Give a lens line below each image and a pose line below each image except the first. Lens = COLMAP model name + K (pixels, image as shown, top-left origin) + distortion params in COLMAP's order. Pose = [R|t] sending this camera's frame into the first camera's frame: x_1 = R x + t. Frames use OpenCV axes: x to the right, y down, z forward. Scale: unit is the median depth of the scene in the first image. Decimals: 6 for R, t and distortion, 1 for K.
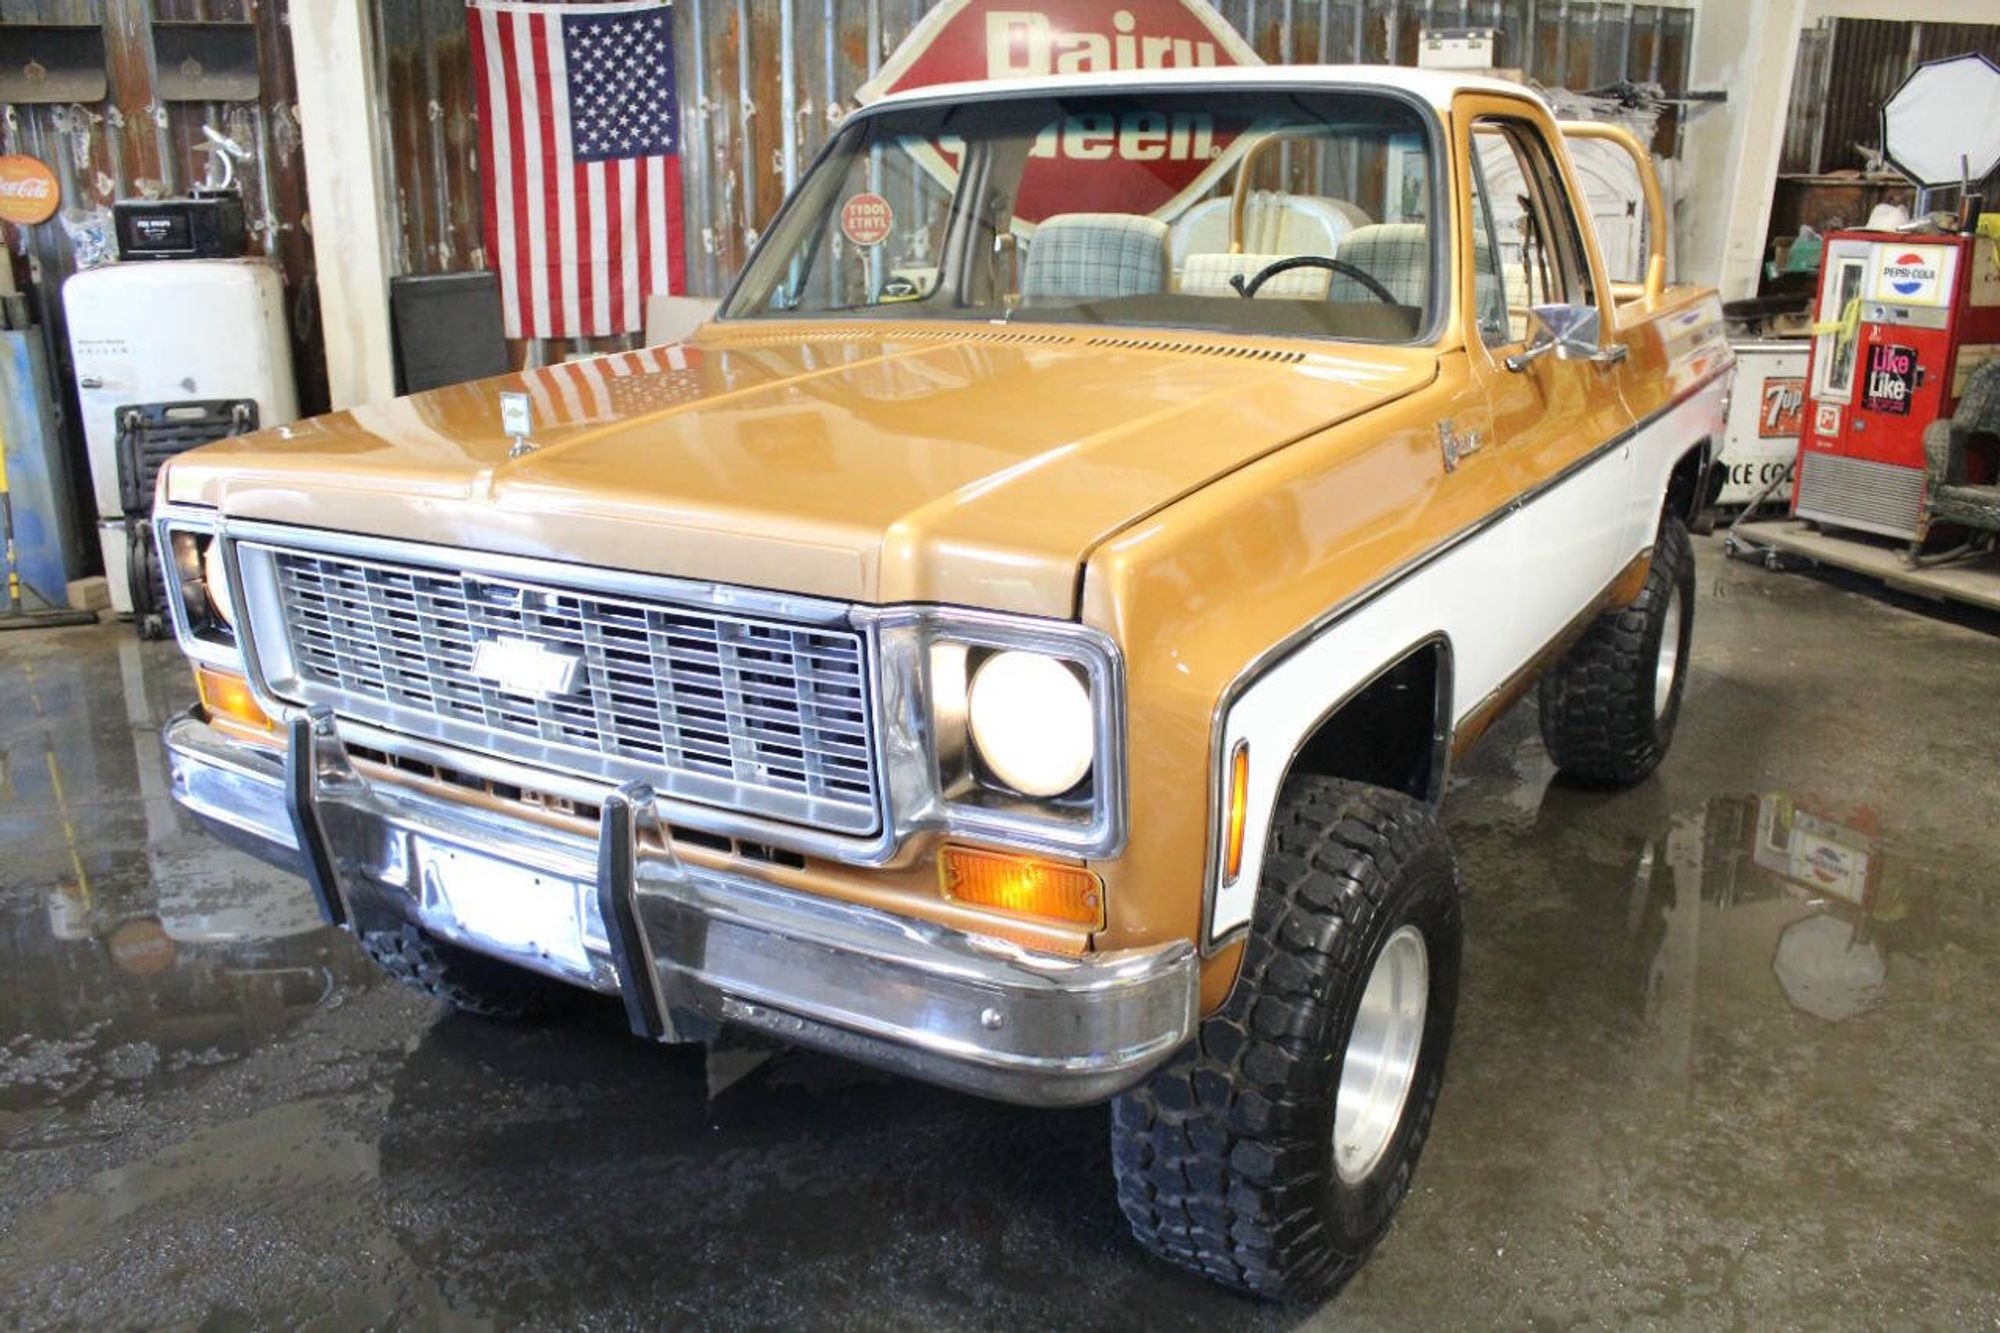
lens RADIAL K [[1604.3, 0, 995.6], [0, 1604.3, 680.5], [0, 0, 1]] dist [-0.150797, 0.103355]
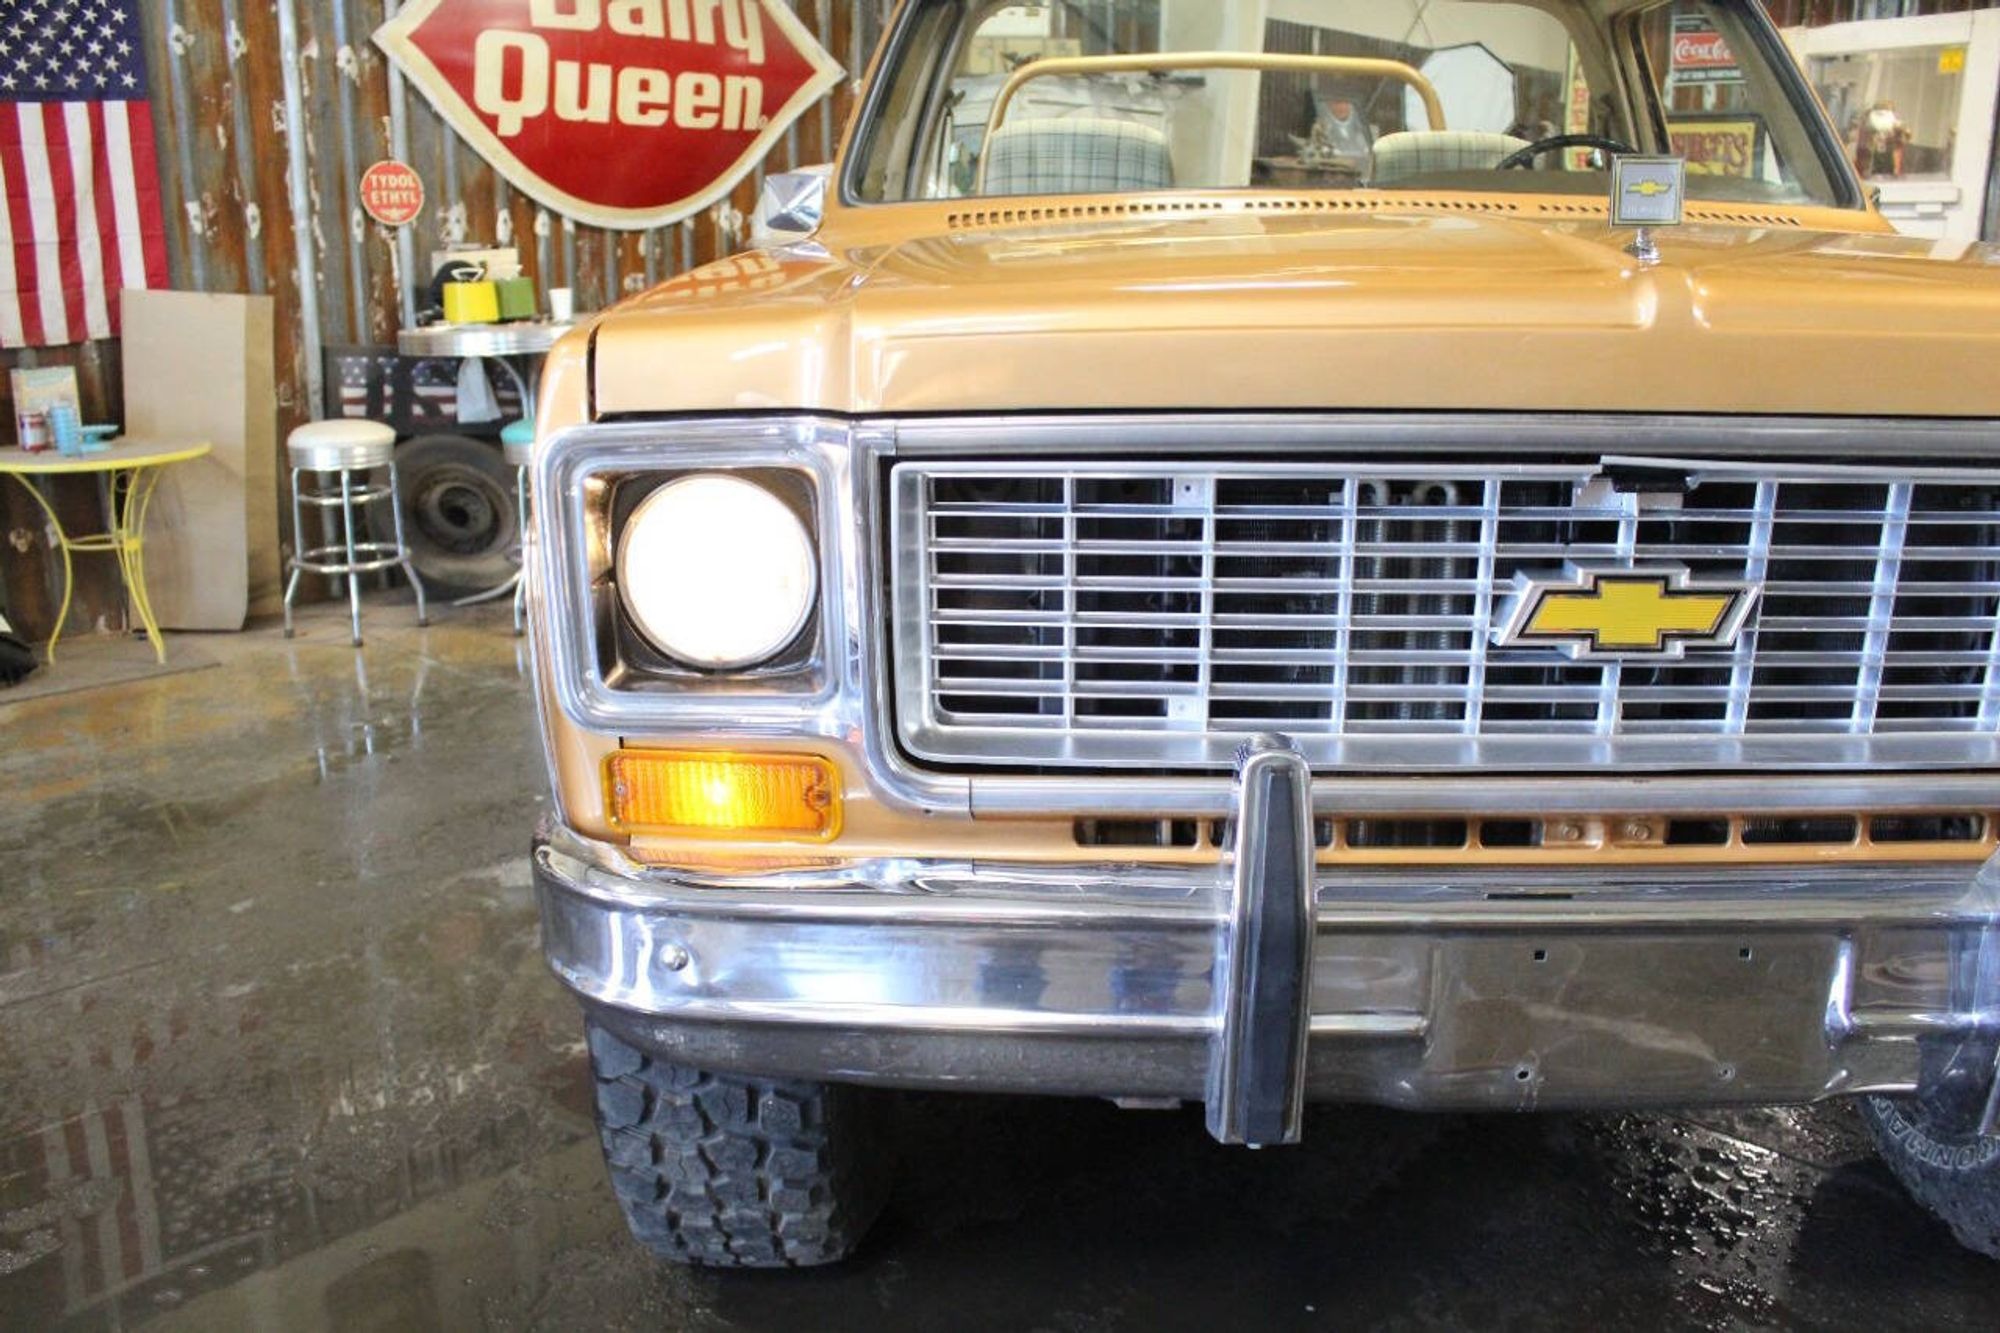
lens RADIAL K [[1604.3, 0, 1024.8], [0, 1604.3, 680.6], [0, 0, 1]] dist [-0.150797, 0.103355]
pose [[0.861525, -0.128891, 0.491083, -0.230010], [0.142192, 0.989785, 0.010328, -0.006836], [-0.487398, 0.060930, 0.871052, 0.170176]]
